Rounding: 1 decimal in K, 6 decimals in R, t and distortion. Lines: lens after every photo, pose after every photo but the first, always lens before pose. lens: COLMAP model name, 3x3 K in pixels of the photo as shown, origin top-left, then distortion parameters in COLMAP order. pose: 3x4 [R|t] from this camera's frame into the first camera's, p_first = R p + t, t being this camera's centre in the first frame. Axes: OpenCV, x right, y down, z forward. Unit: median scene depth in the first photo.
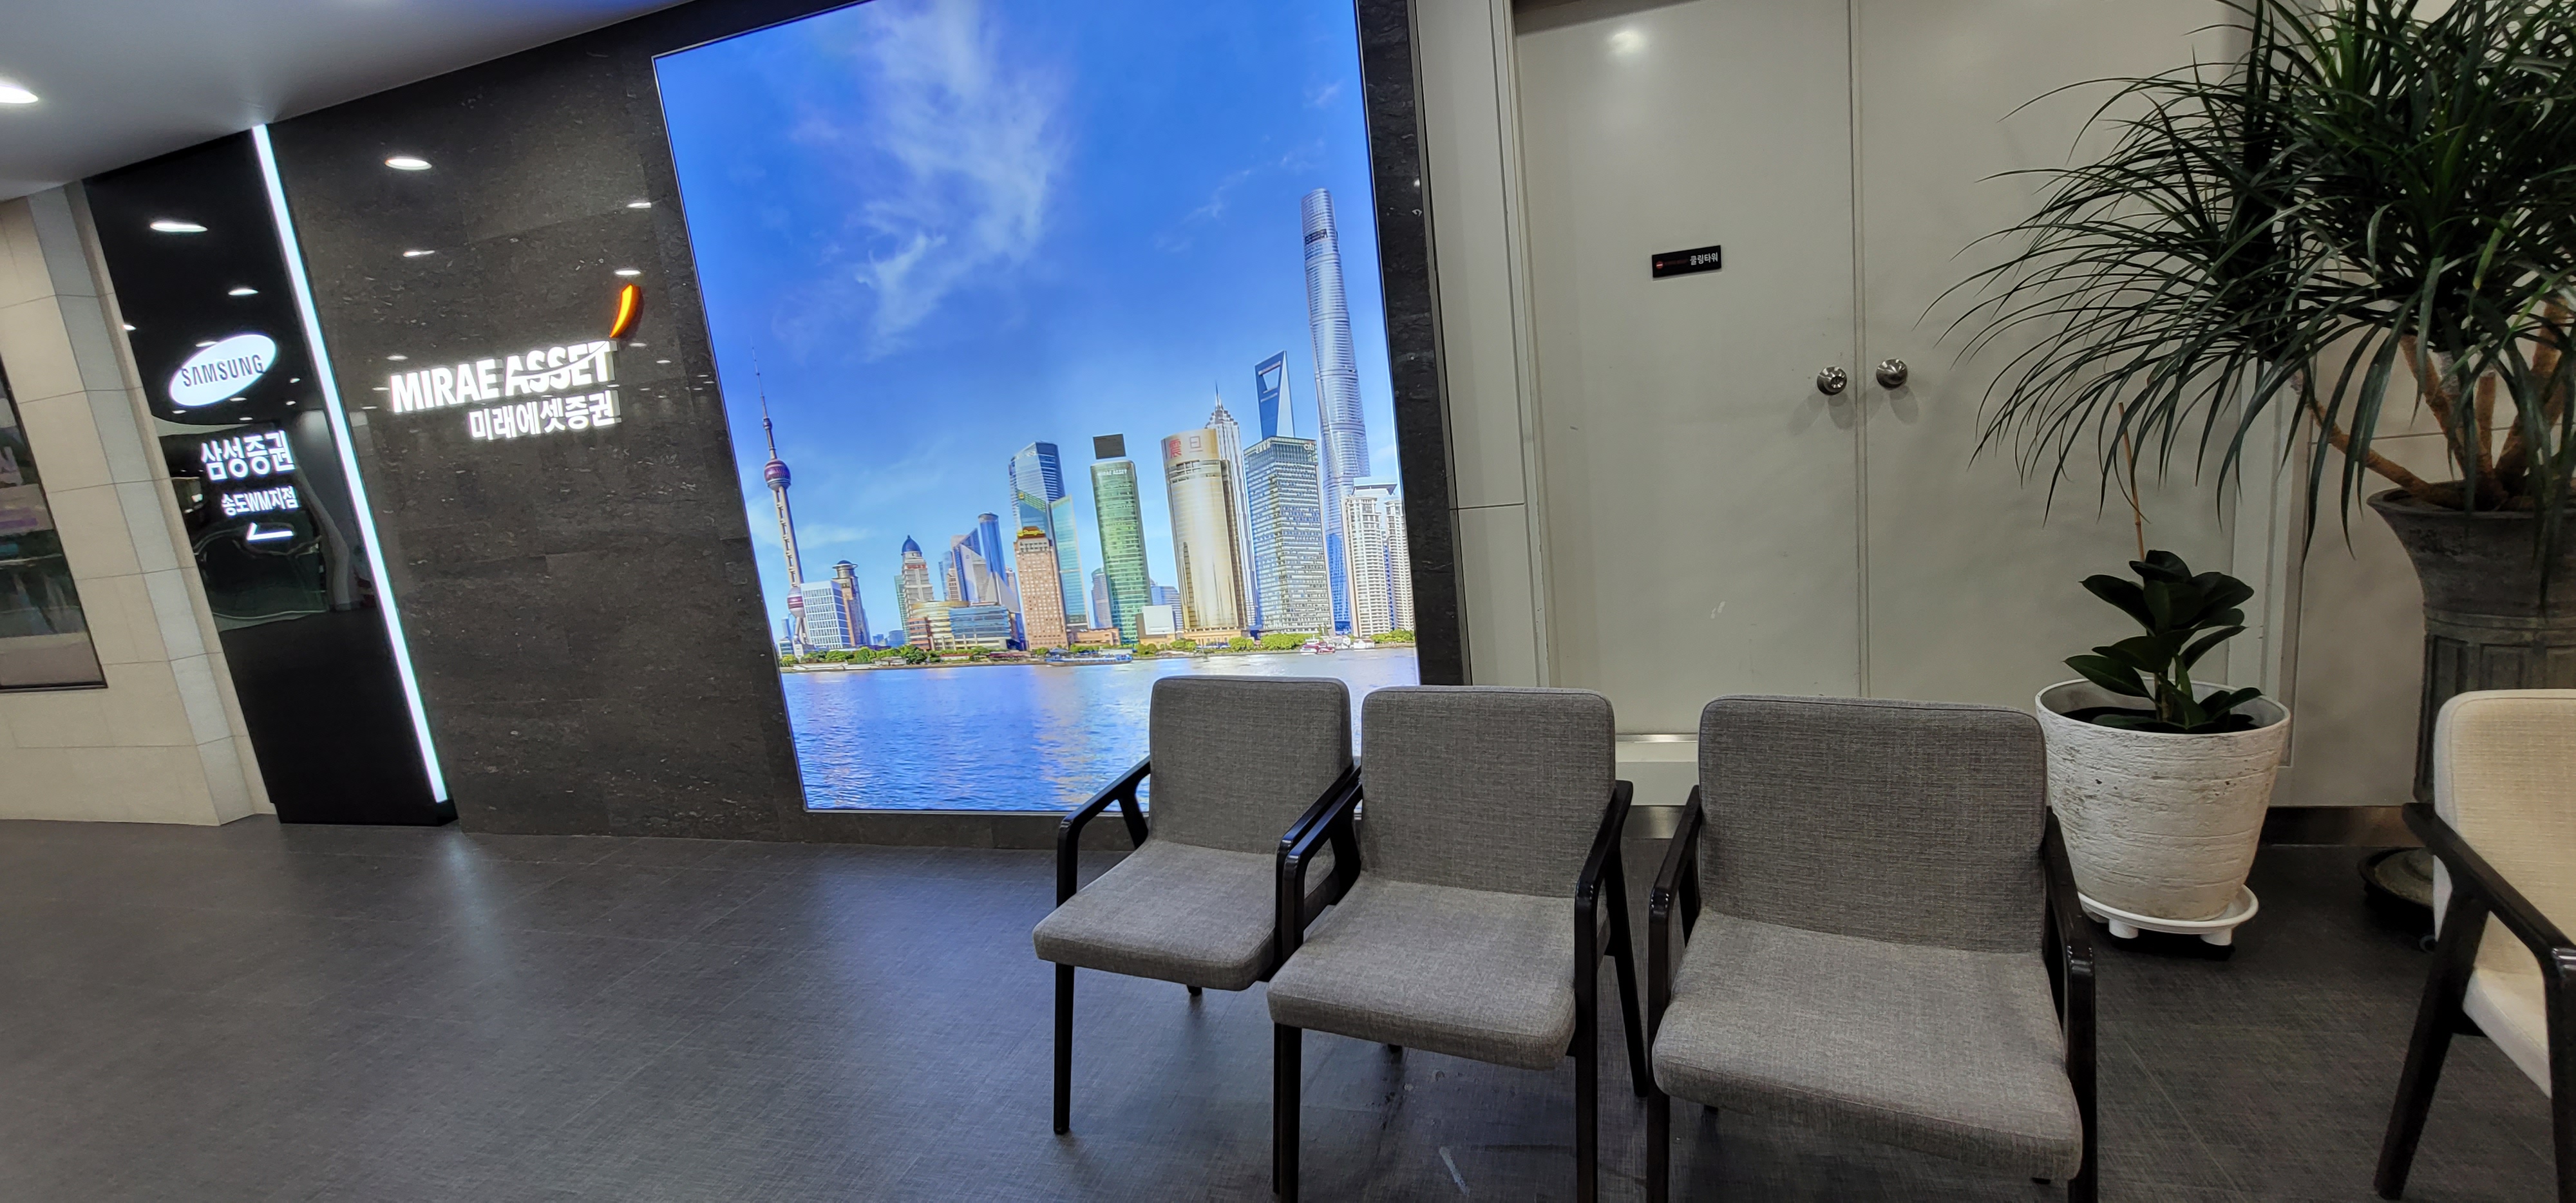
lens RADIAL K [[1042.8, 0, 1292.6], [0, 1042.8, 596.7], [0, 0, 1]] dist [-0.005263, -0.000166]
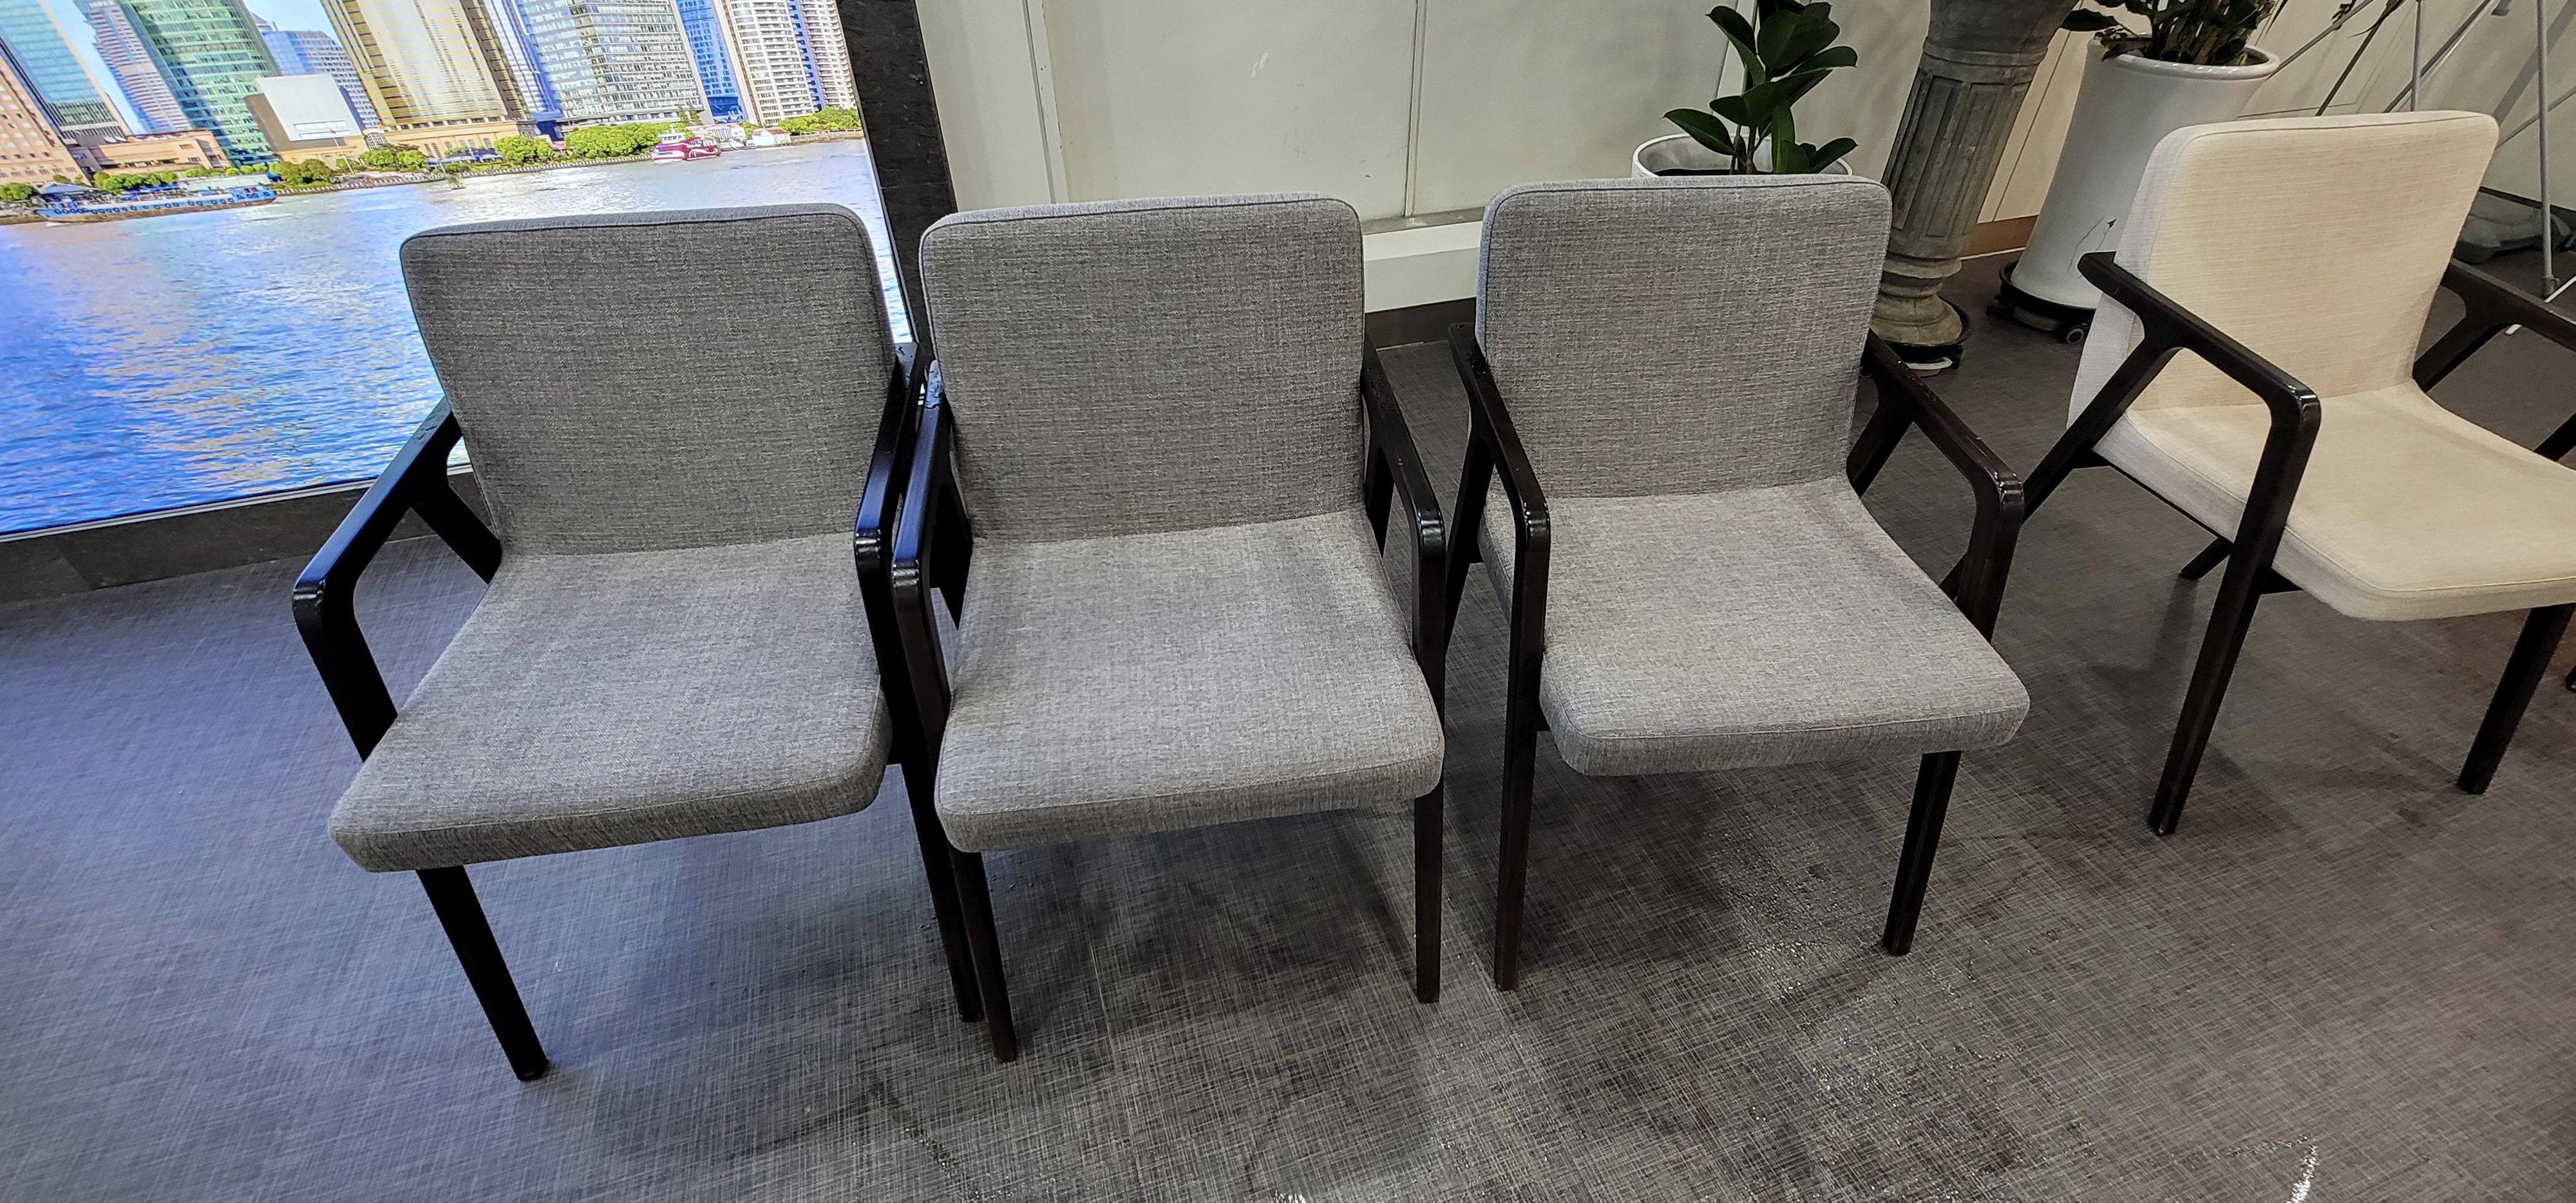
lens RADIAL K [[1042.8, 0, 1292.6], [0, 1042.8, 596.7], [0, 0, 1]] dist [-0.005263, -0.000166]
pose [[0.811686, -0.276184, 0.514672, -0.068982], [0.015426, 0.890976, 0.453788, 0.013522], [-0.583890, -0.360395, 0.727453, 0.285841]]
